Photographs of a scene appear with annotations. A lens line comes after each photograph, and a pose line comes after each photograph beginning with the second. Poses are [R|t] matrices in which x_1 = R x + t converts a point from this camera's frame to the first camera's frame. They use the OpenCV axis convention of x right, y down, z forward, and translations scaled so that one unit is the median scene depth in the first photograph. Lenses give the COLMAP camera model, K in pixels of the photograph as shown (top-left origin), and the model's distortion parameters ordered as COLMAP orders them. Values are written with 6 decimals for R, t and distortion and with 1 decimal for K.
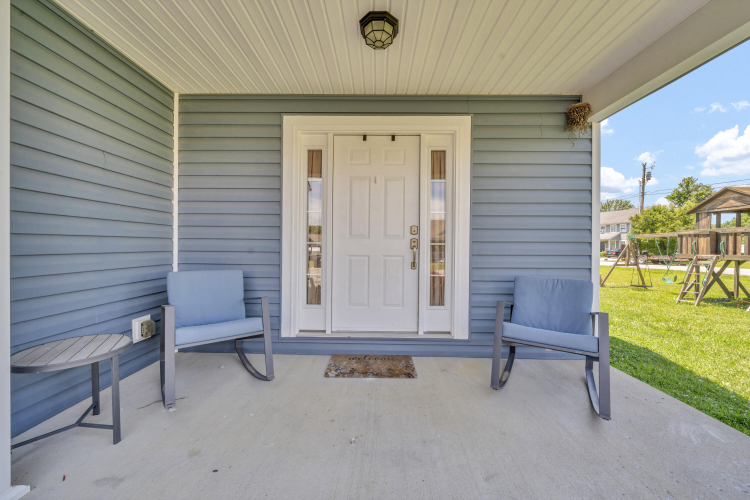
lens RADIAL K [[268.7, 0, 372.7], [0, 268.7, 251.3], [0, 0, 1]] dist [-0.005541, -0.000074]
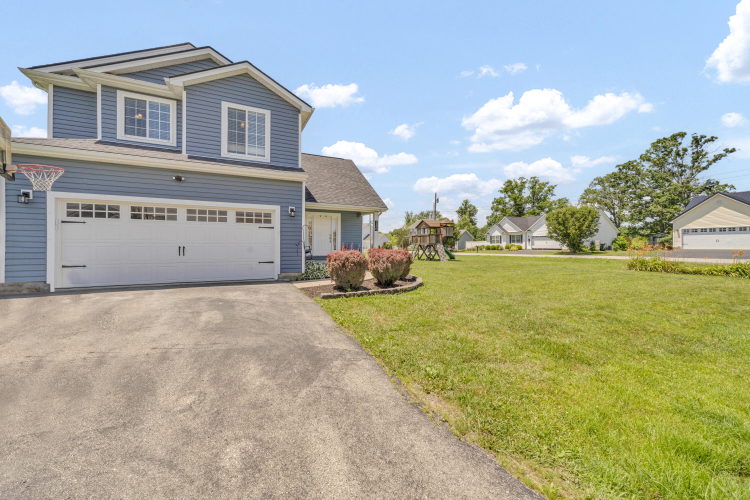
lens RADIAL K [[268.7, 0, 372.7], [0, 268.7, 251.3], [0, 0, 1]] dist [-0.005541, -0.000074]
pose [[0.884868, -0.017951, 0.465496, -0.078586], [0.015519, 0.999839, 0.009057, 0.009560], [-0.465583, -0.000790, 0.885004, -0.200425]]
